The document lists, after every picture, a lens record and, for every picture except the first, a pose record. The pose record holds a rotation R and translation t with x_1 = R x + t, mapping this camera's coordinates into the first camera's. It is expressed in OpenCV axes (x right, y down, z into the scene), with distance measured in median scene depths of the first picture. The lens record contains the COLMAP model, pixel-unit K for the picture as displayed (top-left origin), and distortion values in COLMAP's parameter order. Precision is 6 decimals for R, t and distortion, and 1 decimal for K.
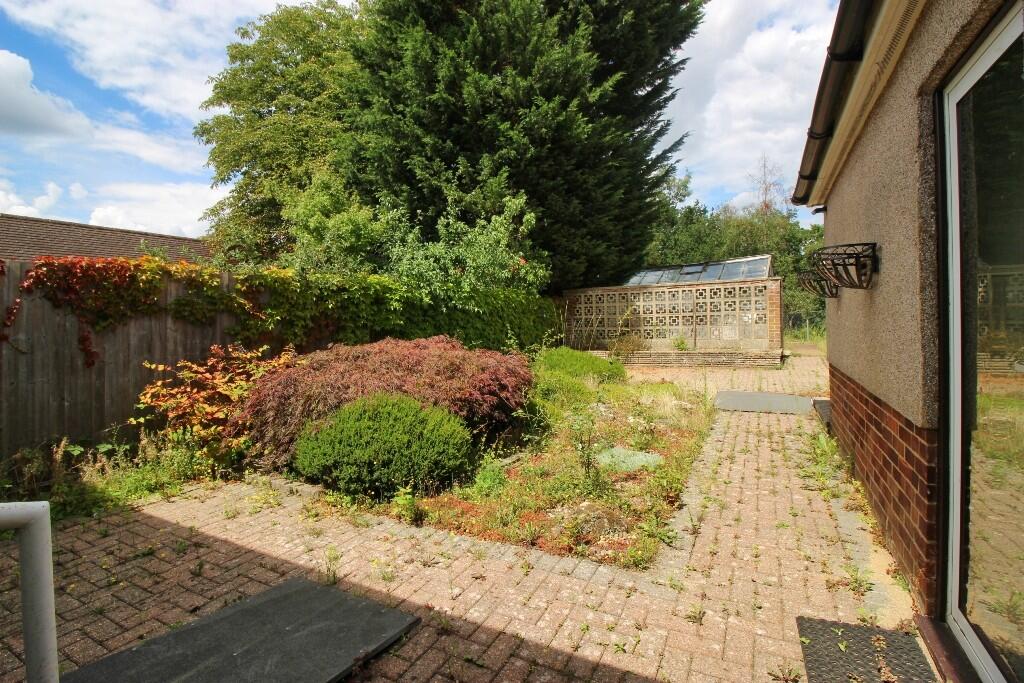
lens RADIAL K [[480.7, 0, 506.0], [0, 480.7, 329.7], [0, 0, 1]] dist [0.016220, -0.018953]
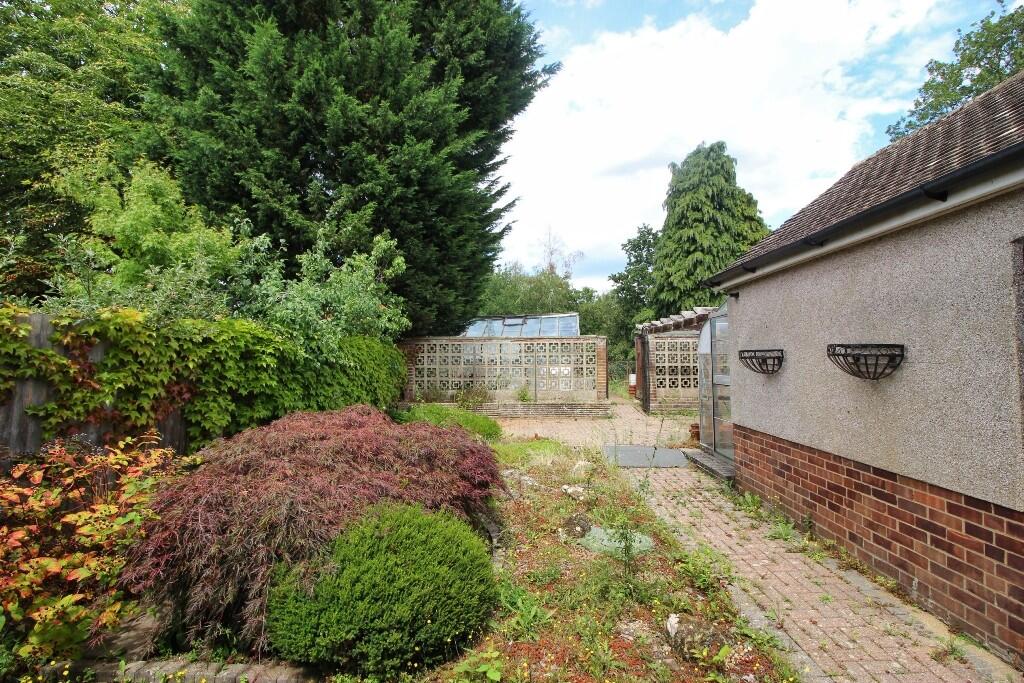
lens RADIAL K [[480.7, 0, 506.0], [0, 480.7, 329.7], [0, 0, 1]] dist [0.016220, -0.018953]
pose [[0.888706, 0.046288, 0.456135, -0.170920], [-0.009348, 0.996513, -0.082911, -0.028027], [-0.458382, 0.069420, 0.886040, 0.101484]]
